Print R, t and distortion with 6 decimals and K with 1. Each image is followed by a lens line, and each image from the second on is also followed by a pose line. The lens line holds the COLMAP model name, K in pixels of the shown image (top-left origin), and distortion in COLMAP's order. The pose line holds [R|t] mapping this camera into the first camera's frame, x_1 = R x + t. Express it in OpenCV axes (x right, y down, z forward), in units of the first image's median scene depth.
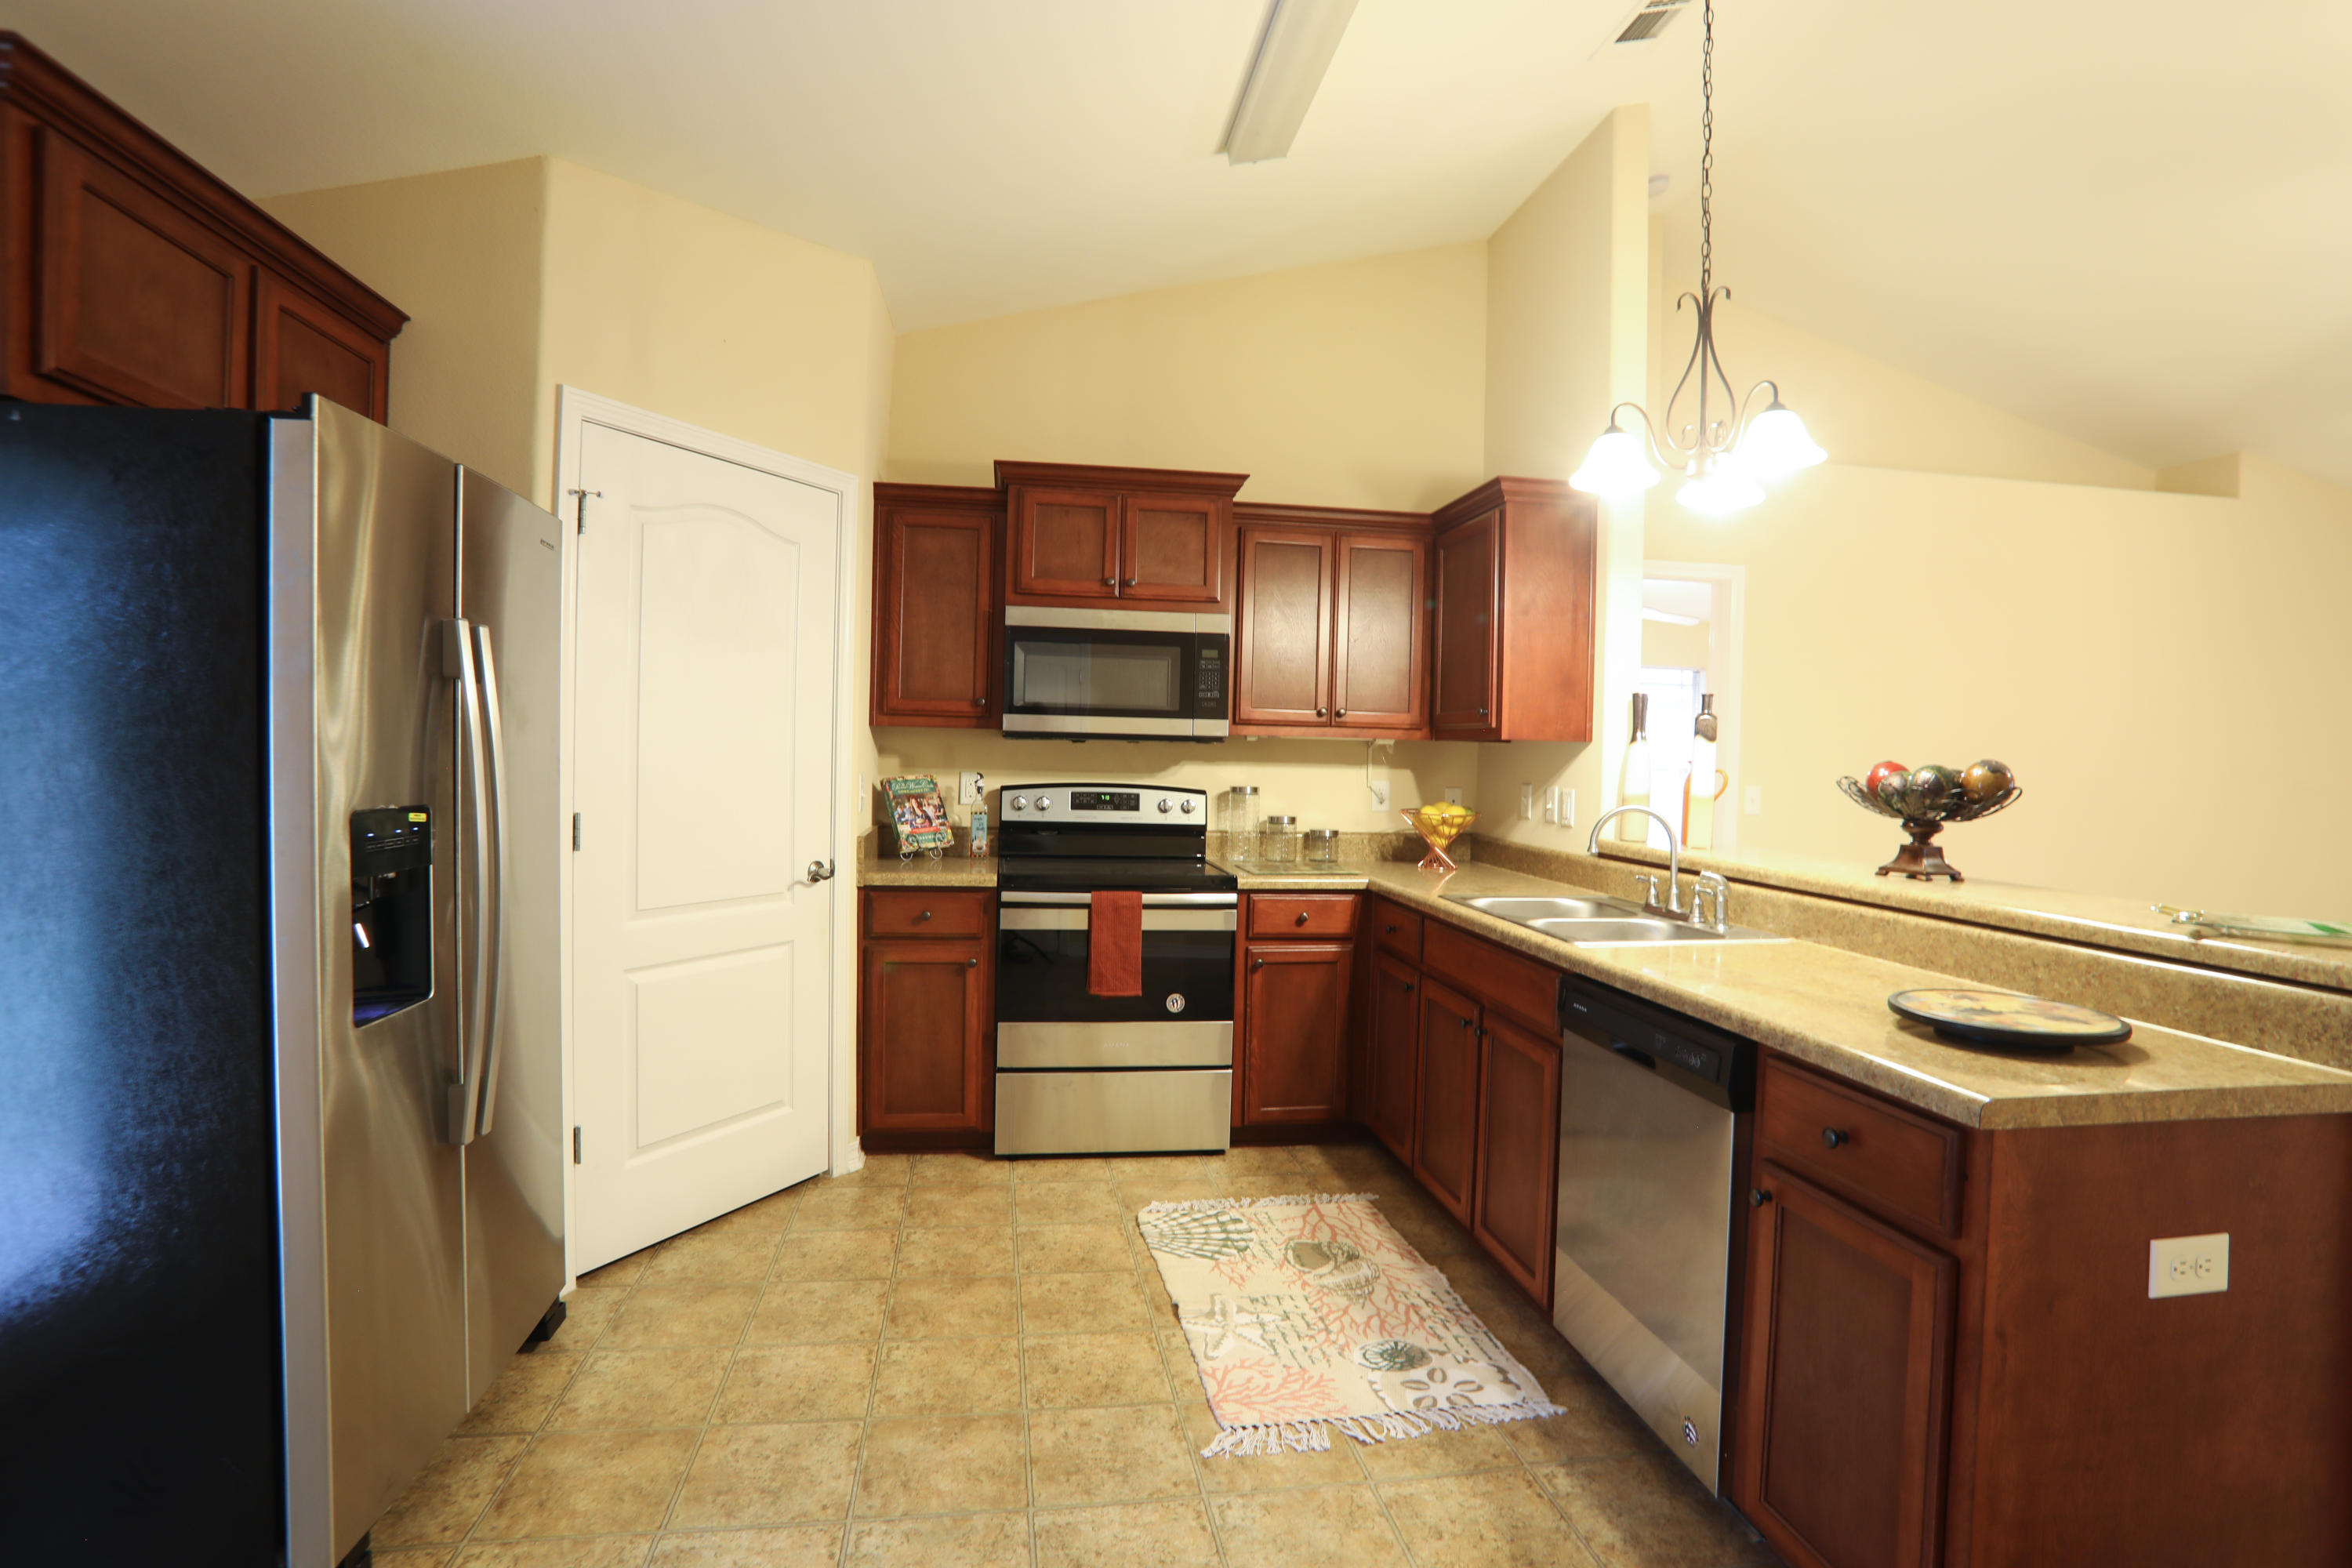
lens RADIAL K [[1192.0, 0, 1176.0], [0, 1192.0, 784.0], [0, 0, 1]] dist [-0.000840, -0.000245]
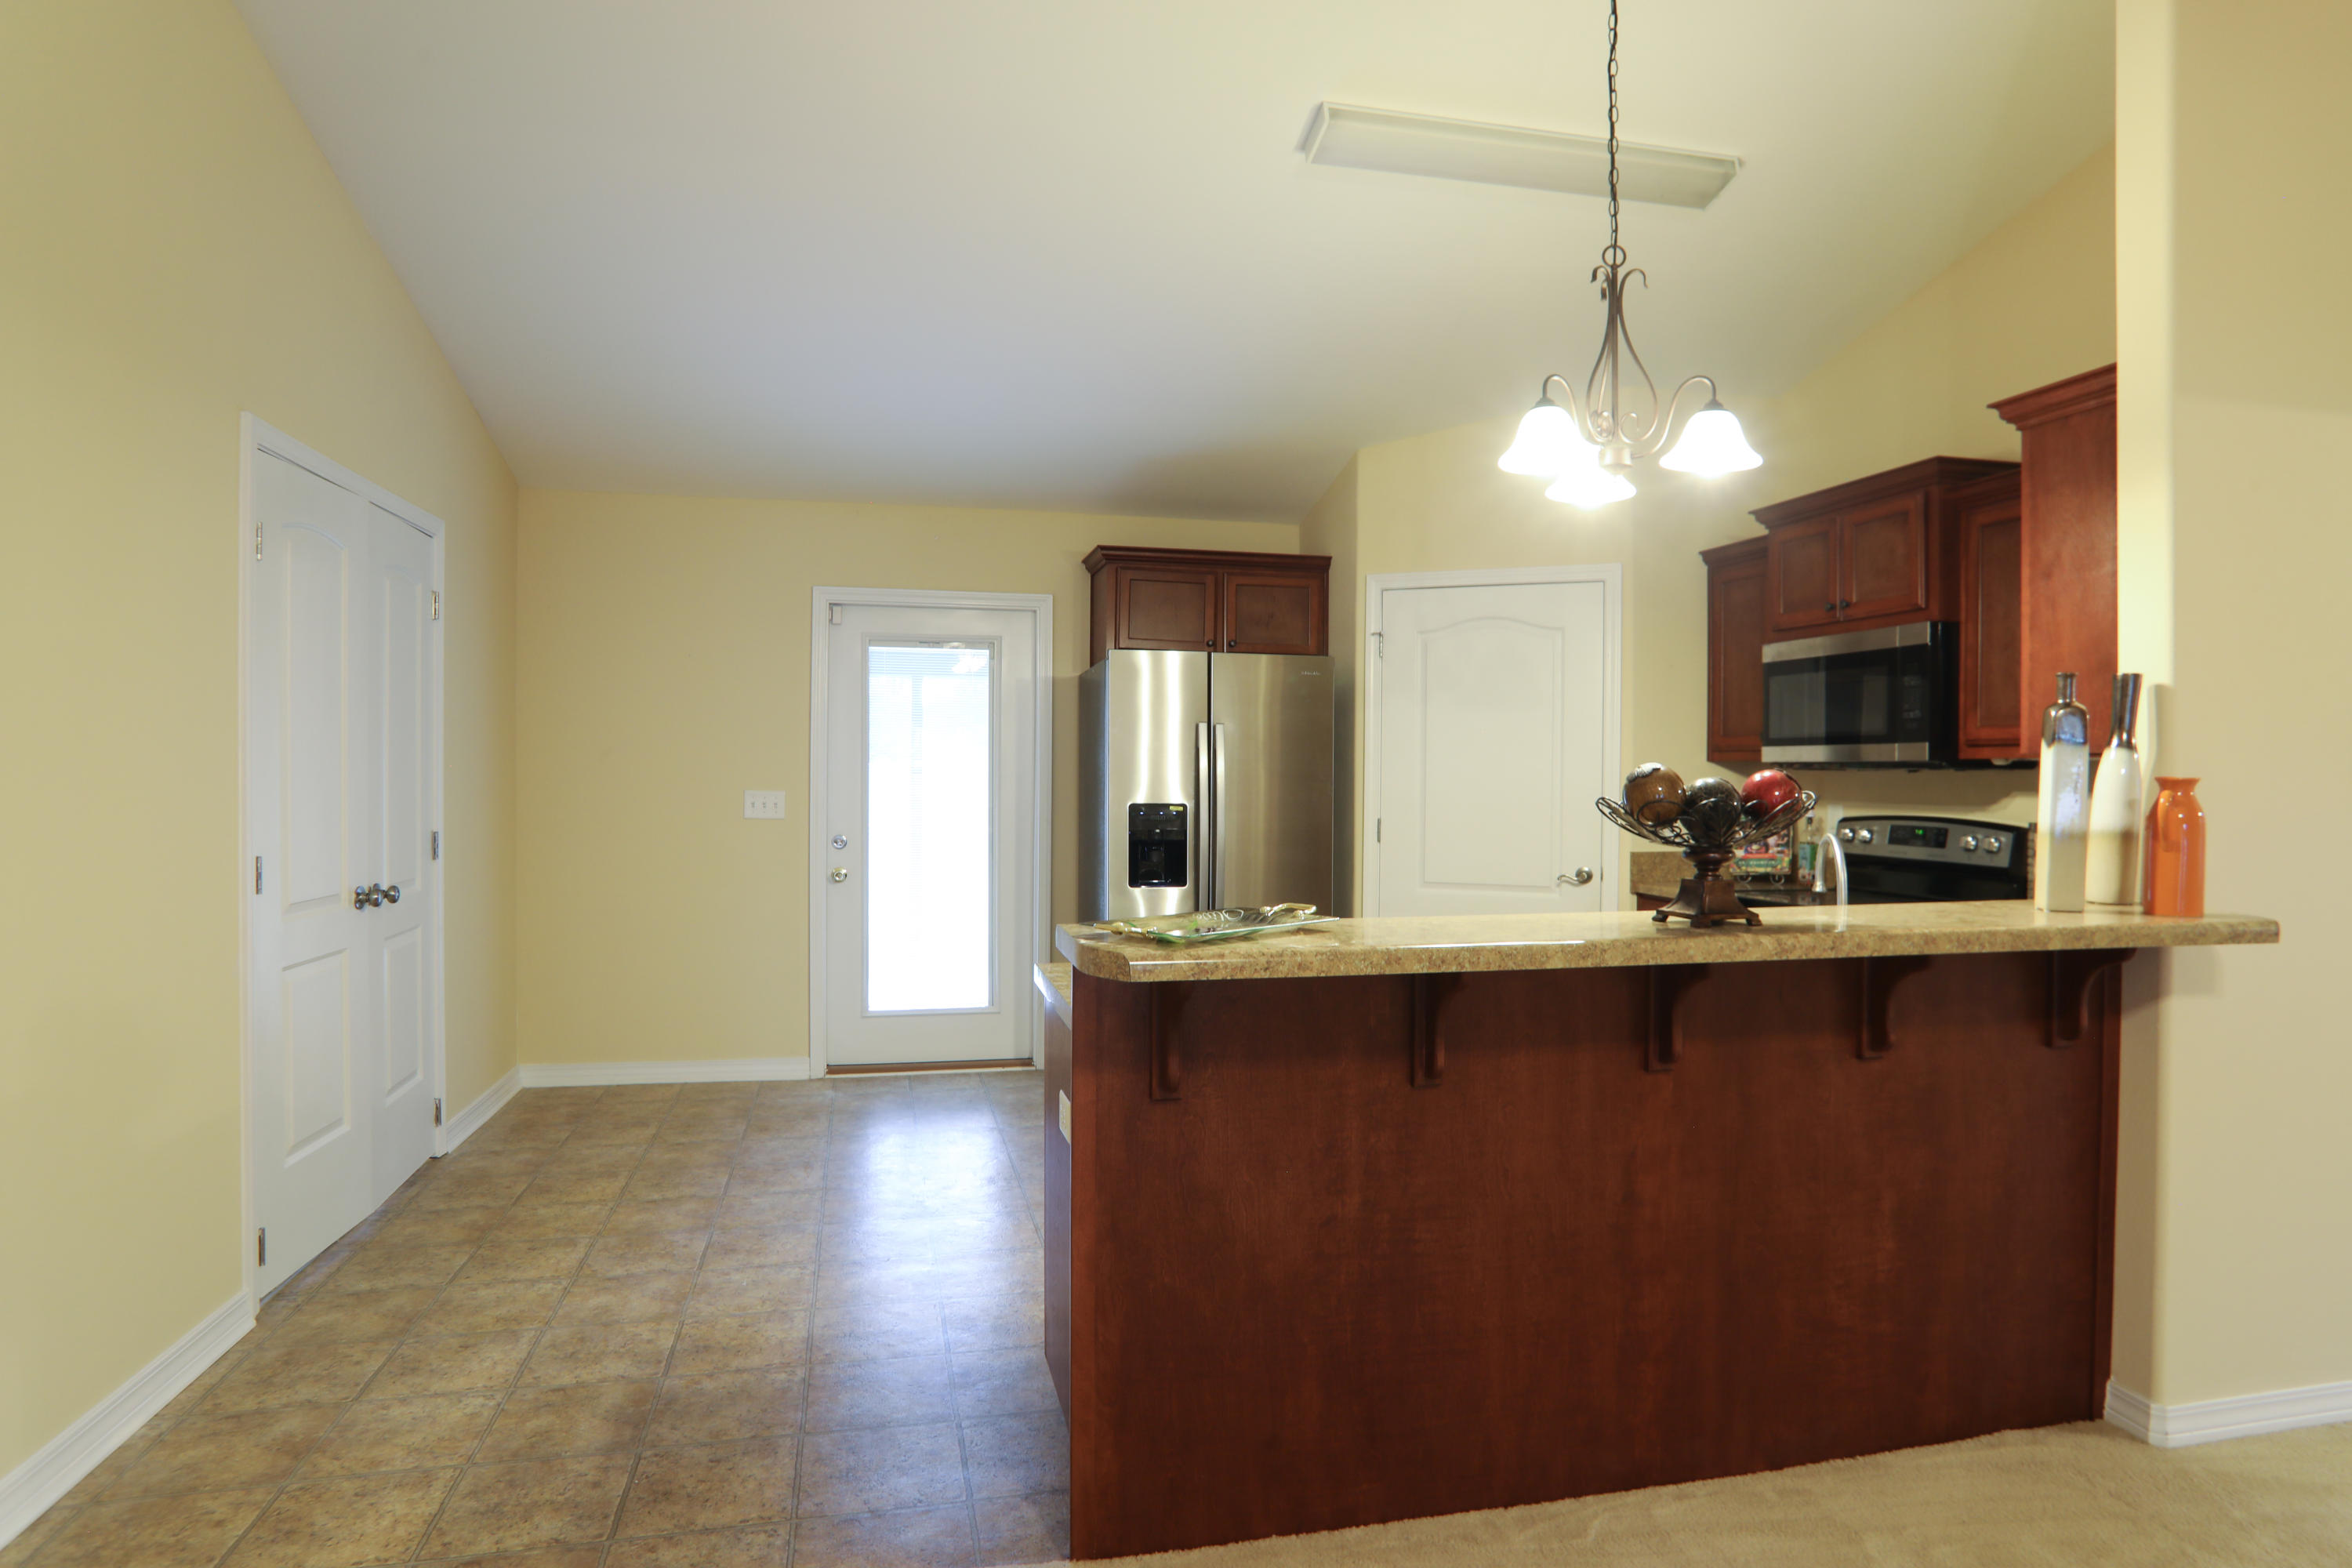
lens RADIAL K [[1342.4, 0, 1176.0], [0, 1342.4, 784.0], [0, 0, 1]] dist [0.000310, 0.000063]
pose [[0.098192, -0.009566, -0.995122, 0.976822], [-0.030538, 0.999454, -0.012621, 0.005286], [0.994699, 0.031628, 0.097846, 0.360515]]
